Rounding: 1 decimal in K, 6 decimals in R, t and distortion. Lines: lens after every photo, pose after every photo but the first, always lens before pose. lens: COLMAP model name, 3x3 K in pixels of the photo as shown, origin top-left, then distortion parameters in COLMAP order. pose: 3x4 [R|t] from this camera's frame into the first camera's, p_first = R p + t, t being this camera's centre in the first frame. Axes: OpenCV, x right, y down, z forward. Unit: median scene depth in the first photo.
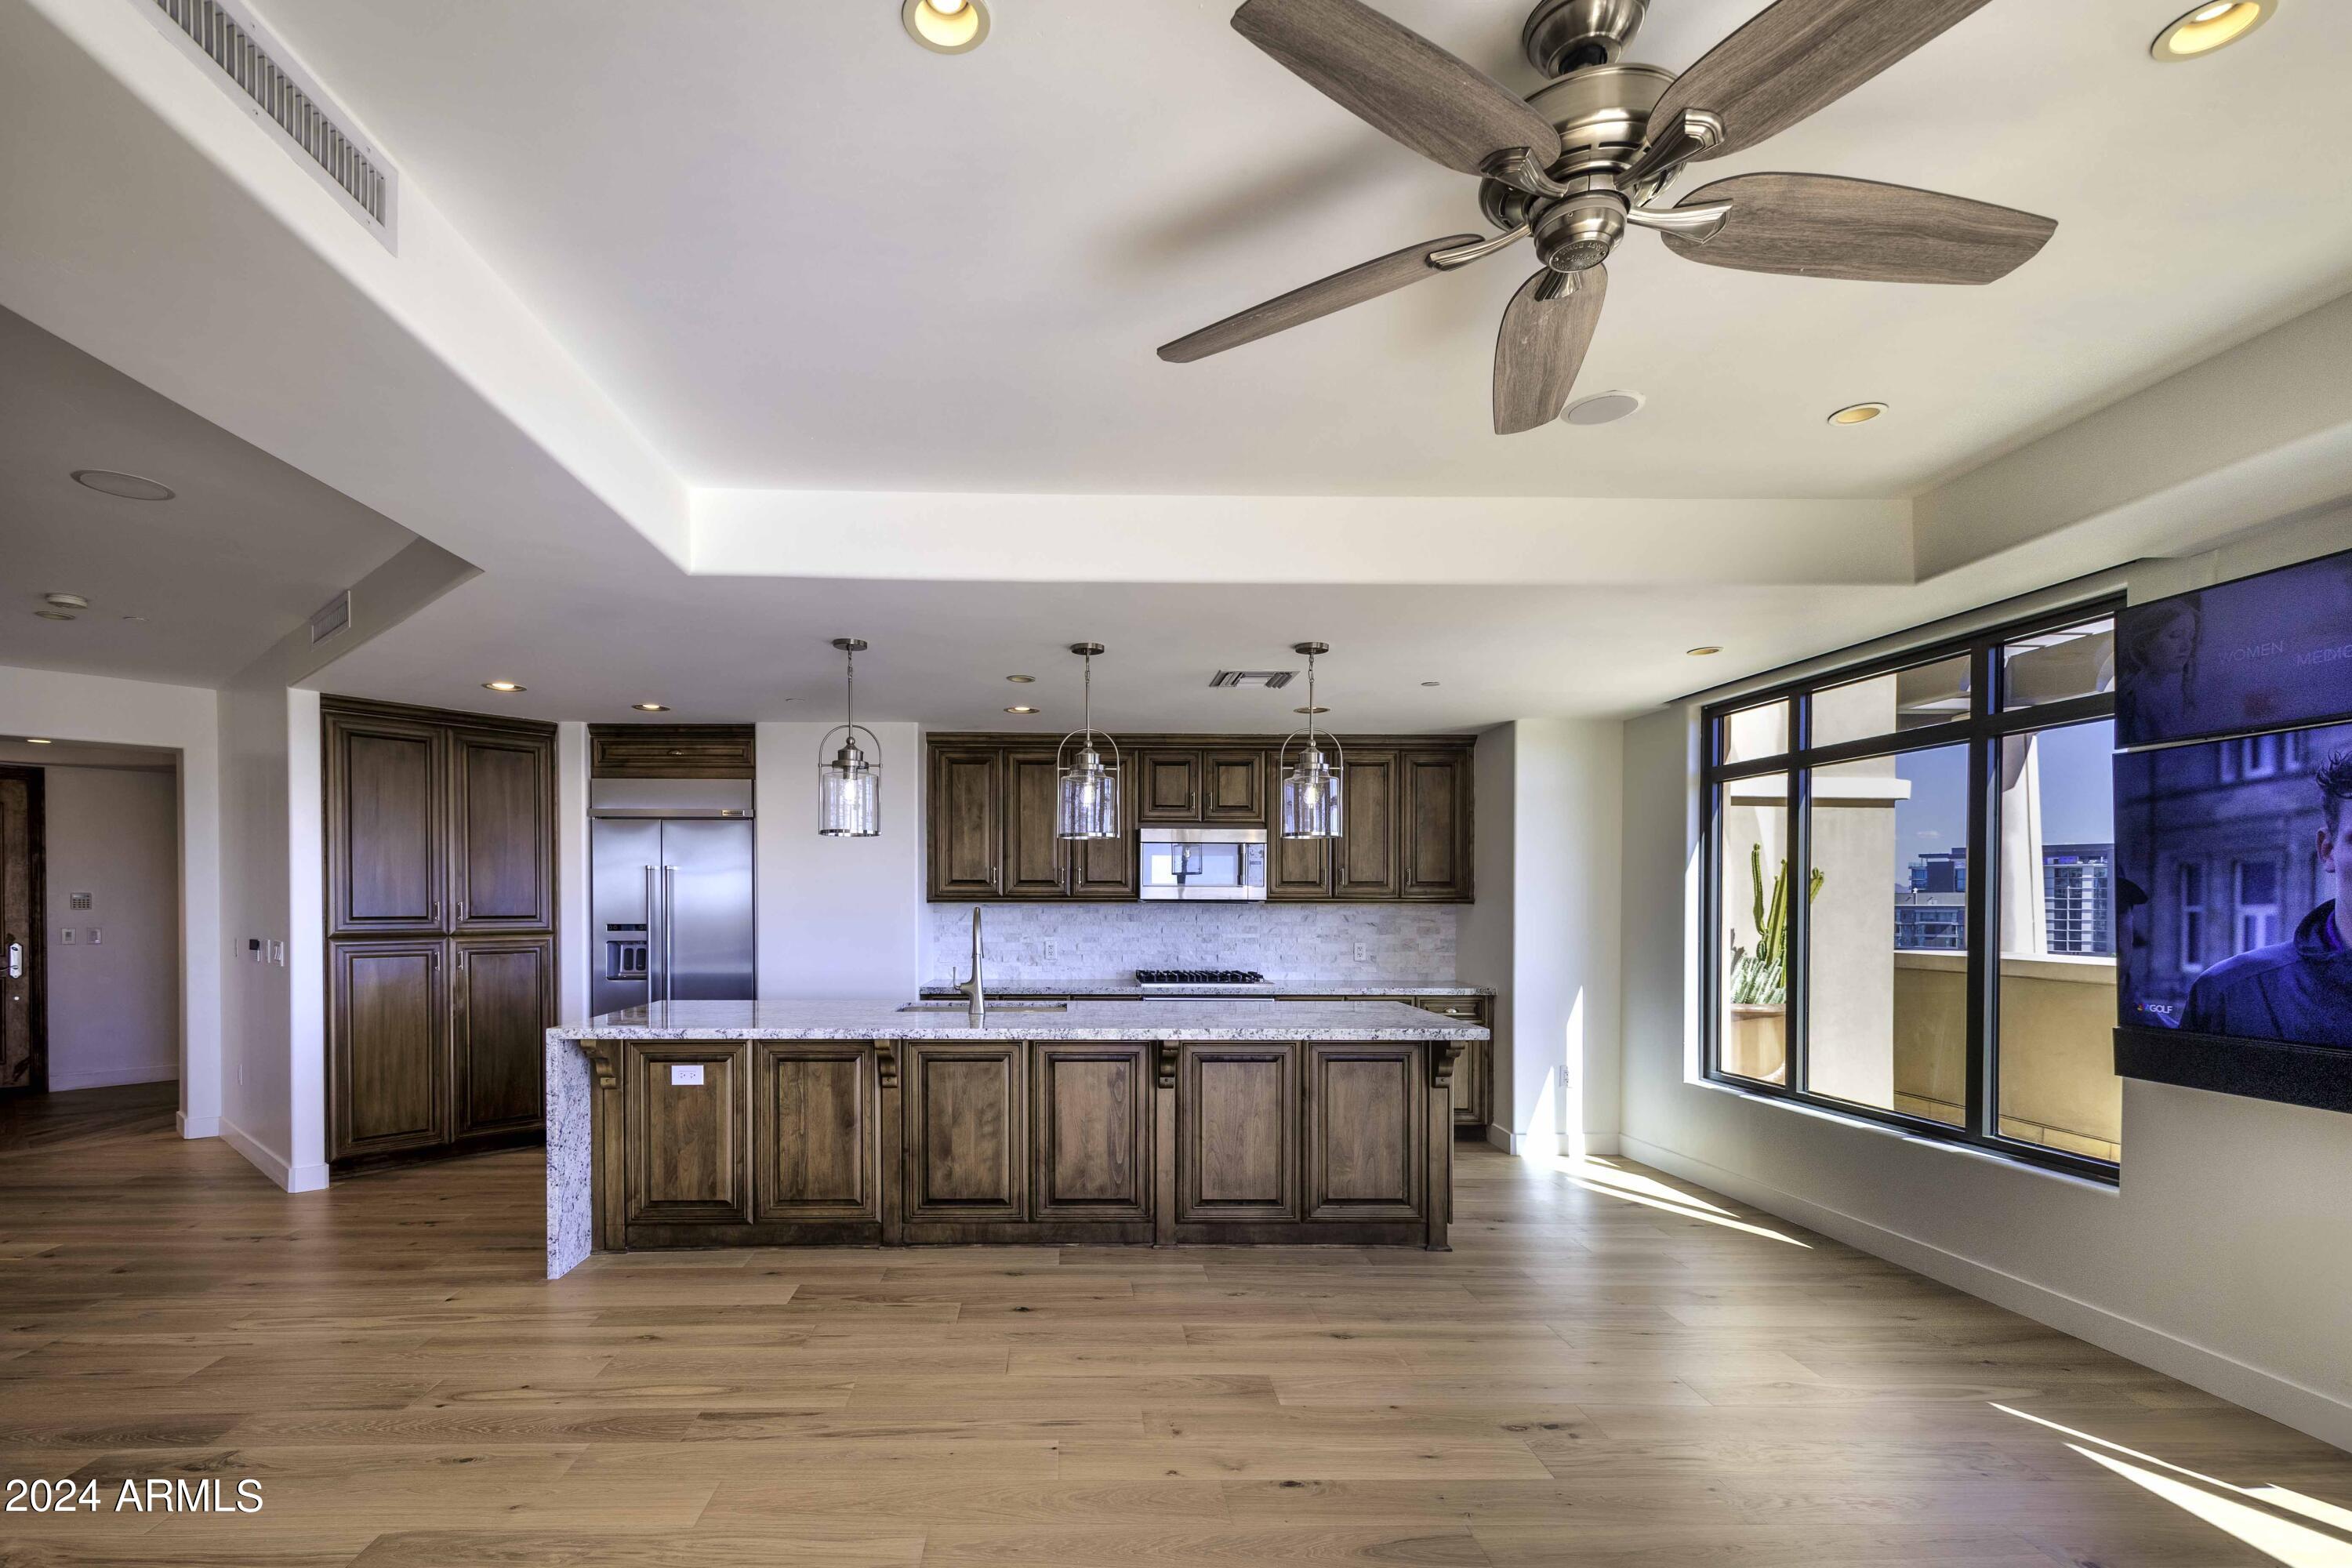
lens RADIAL K [[1024.9, 0, 1113.2], [0, 1024.9, 909.4], [0, 0, 1]] dist [0.014072, -0.000722]
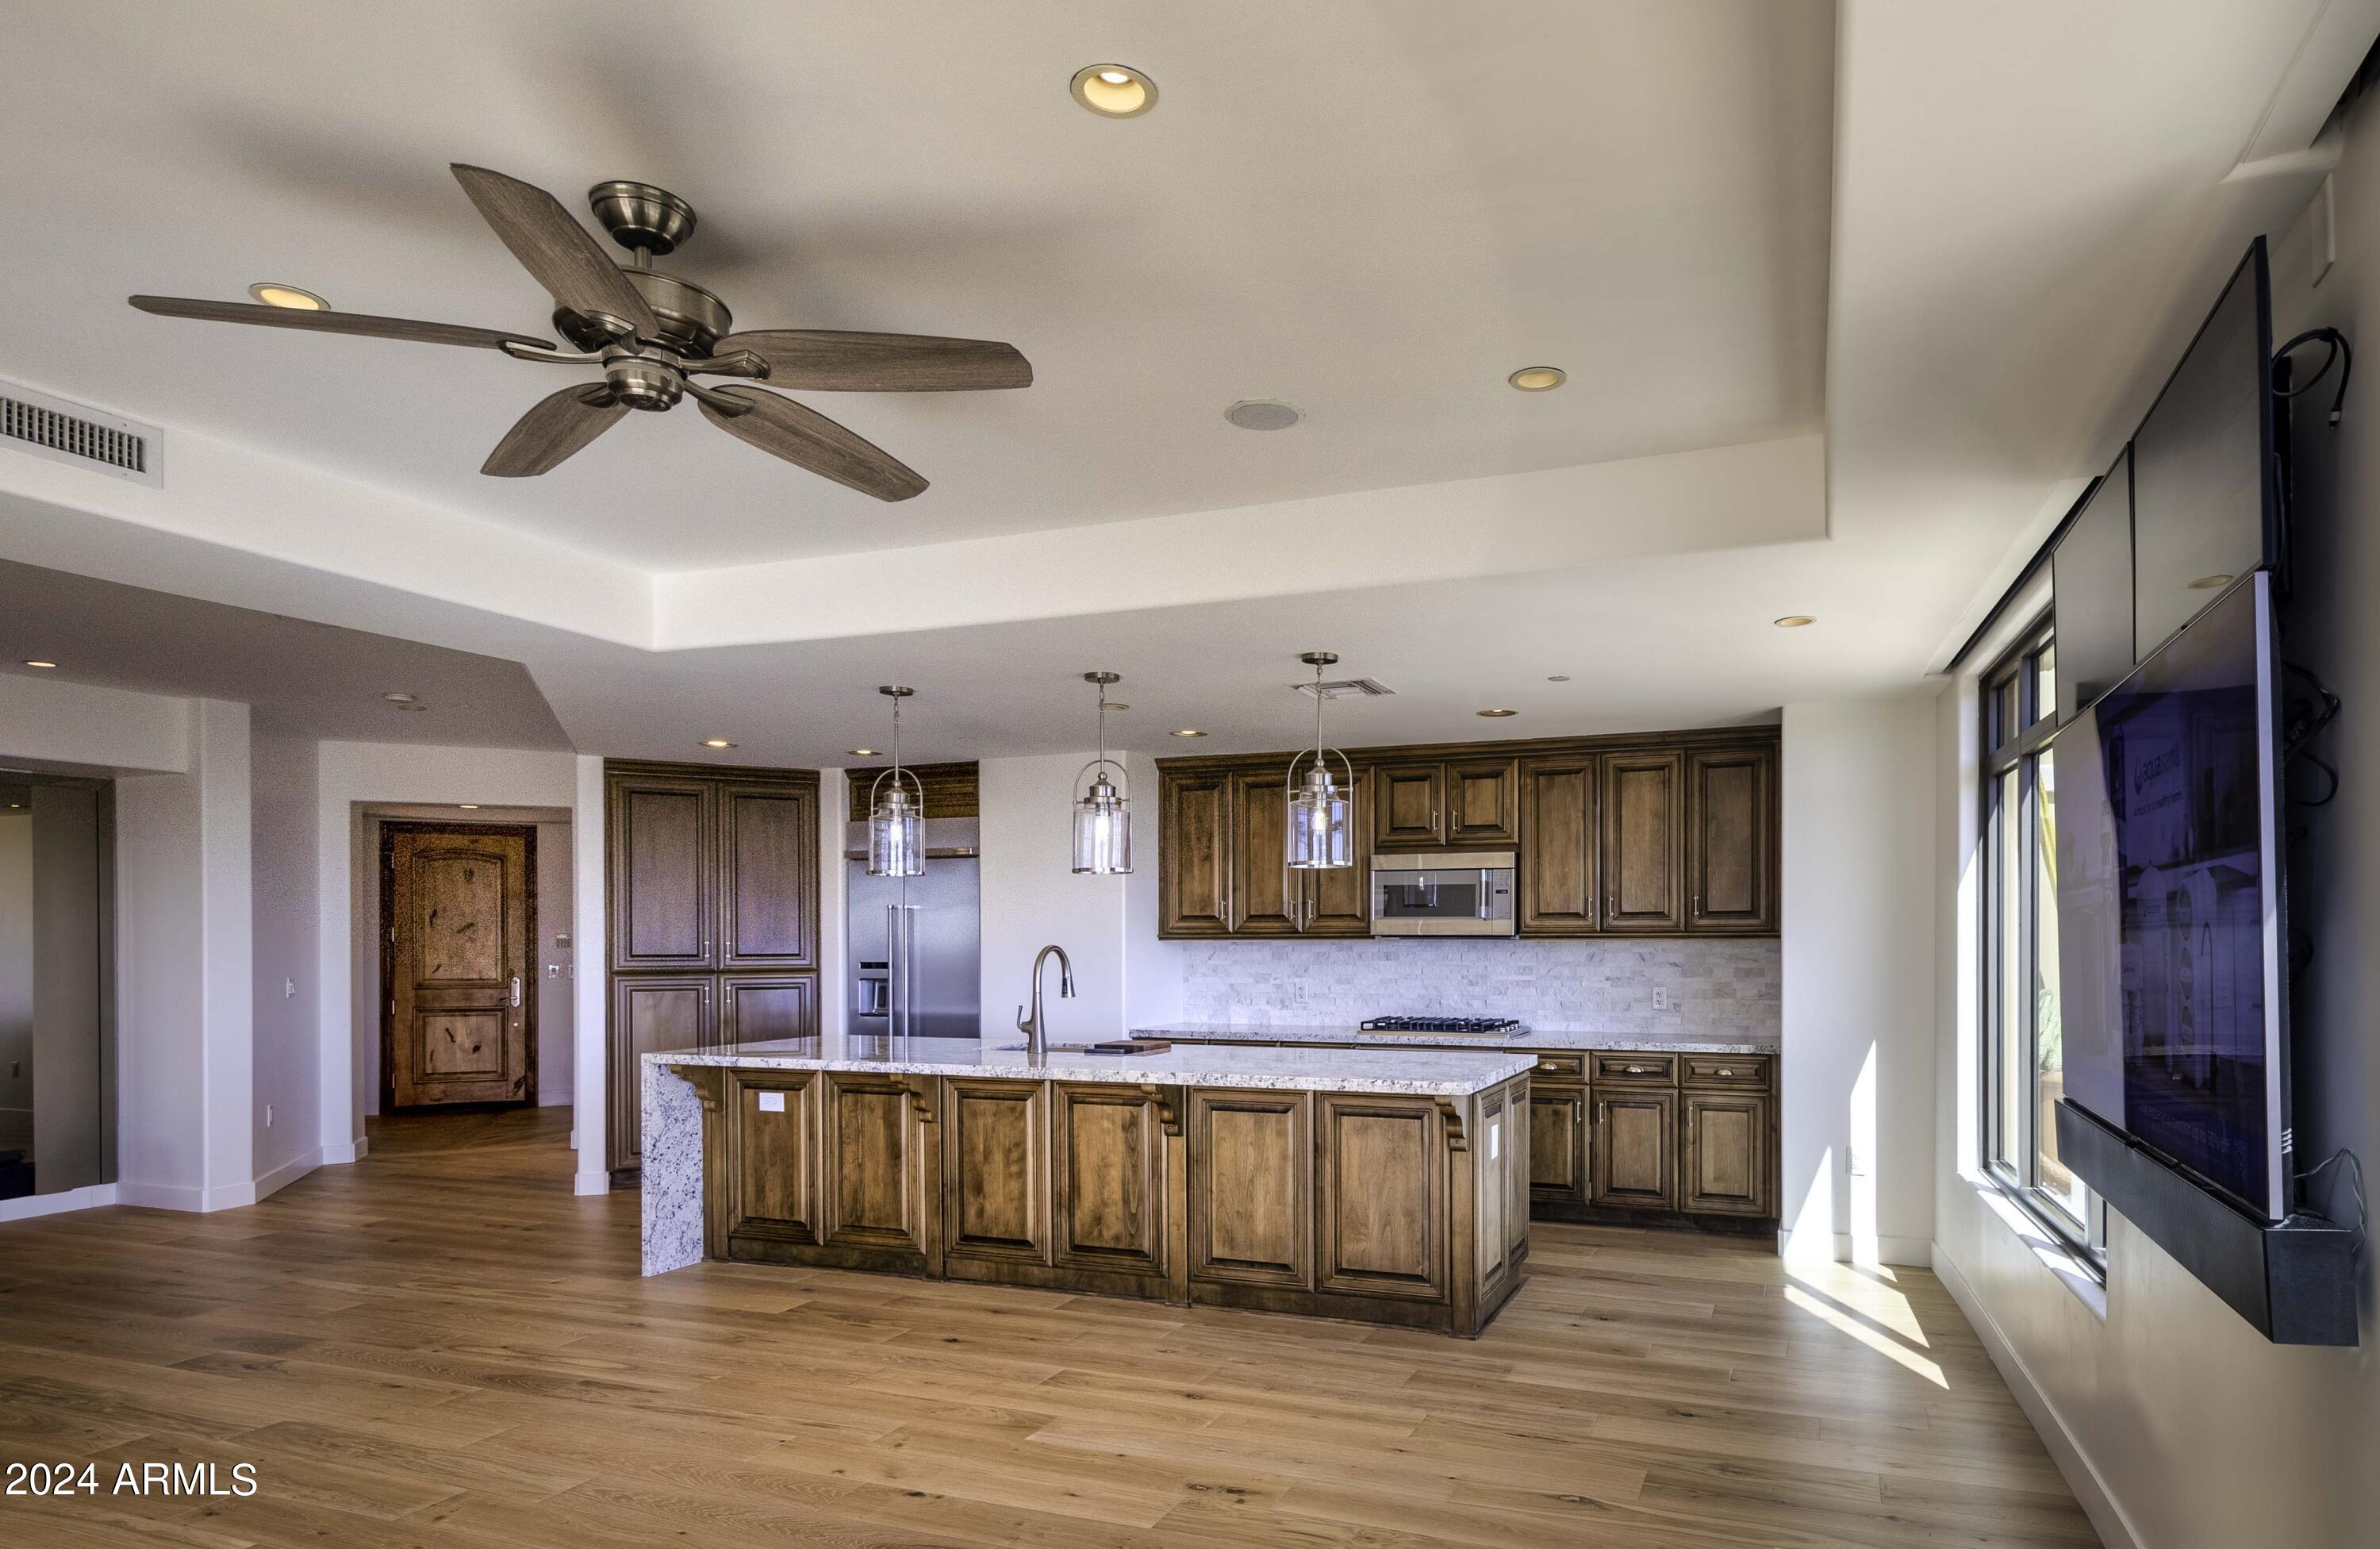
lens RADIAL K [[1250.4, 0, 1332.9], [0, 1250.4, 941.9], [0, 0, 1]] dist [0.013046, -0.002195]
pose [[0.941280, -0.003025, -0.337614, 0.446450], [0.001724, 0.999990, -0.004153, 0.000268], [0.337623, 0.003327, 0.941276, -0.027889]]
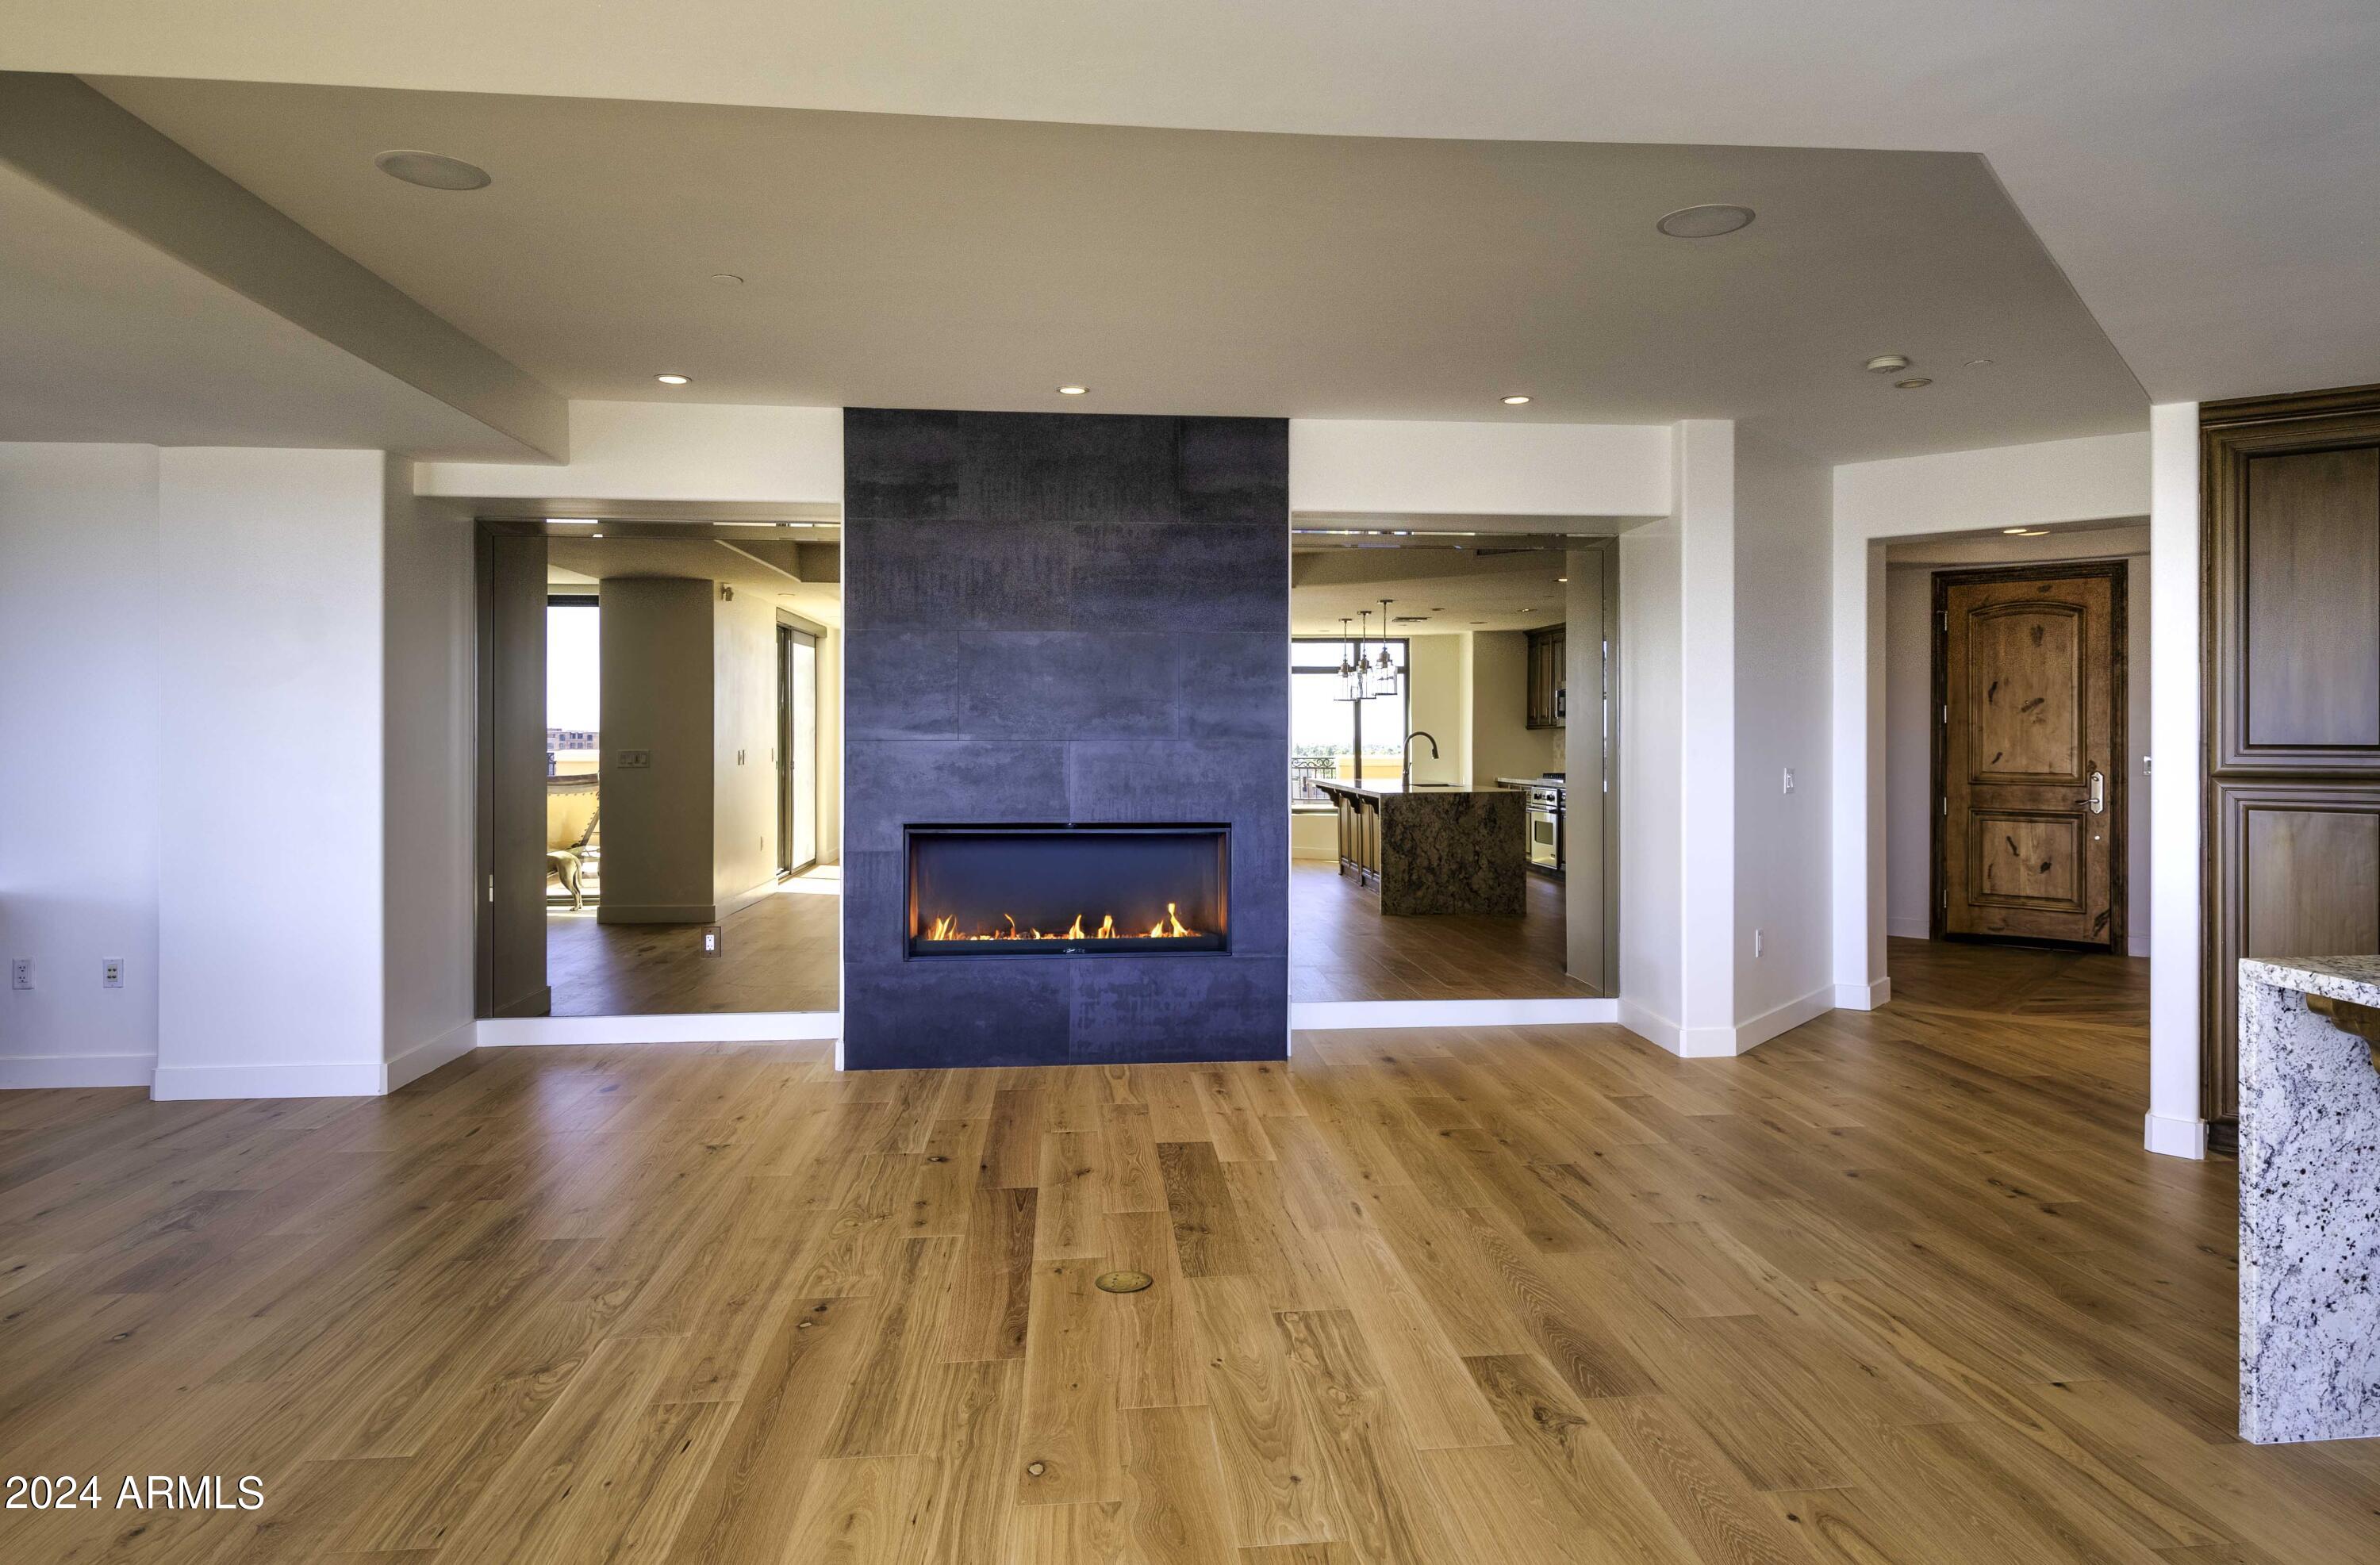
lens RADIAL K [[1458.0, 0, 1211.5], [0, 1458.0, 724.9], [0, 0, 1]] dist [0.009447, -0.011080]
pose [[0.080317, -0.001438, -0.996768, 0.106892], [-0.006436, 0.999977, -0.001961, 0.001163], [0.996749, 0.006573, 0.080306, 0.296450]]
